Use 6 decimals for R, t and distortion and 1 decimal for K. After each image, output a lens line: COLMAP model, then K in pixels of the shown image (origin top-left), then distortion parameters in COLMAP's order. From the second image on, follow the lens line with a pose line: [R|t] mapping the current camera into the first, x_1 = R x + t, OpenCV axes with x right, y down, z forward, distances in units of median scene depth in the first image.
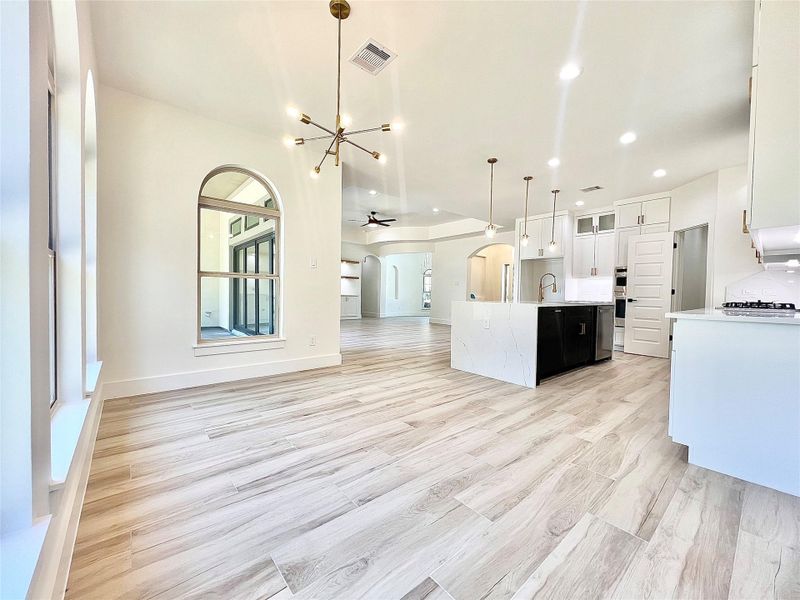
lens RADIAL K [[321.4, 0, 400.0], [0, 321.4, 300.0], [0, 0, 1]] dist [-0.000131, 0.000104]
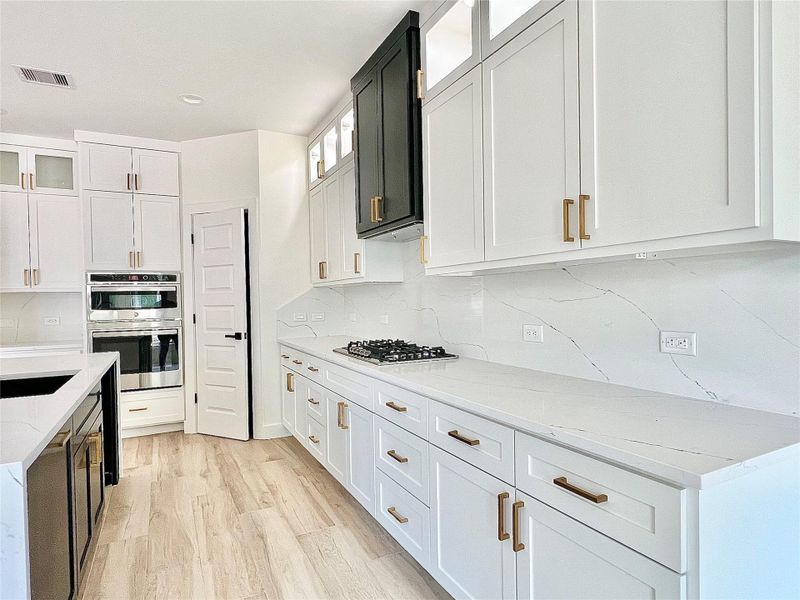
lens RADIAL K [[461.5, 0, 398.6], [0, 461.5, 304.0], [0, 0, 1]] dist [-0.000352, 0.000763]
pose [[0.228684, -0.035641, 0.972848, 0.201912], [0.043564, 0.998703, 0.026348, -0.092546], [-0.972525, 0.036356, 0.229940, 0.728176]]
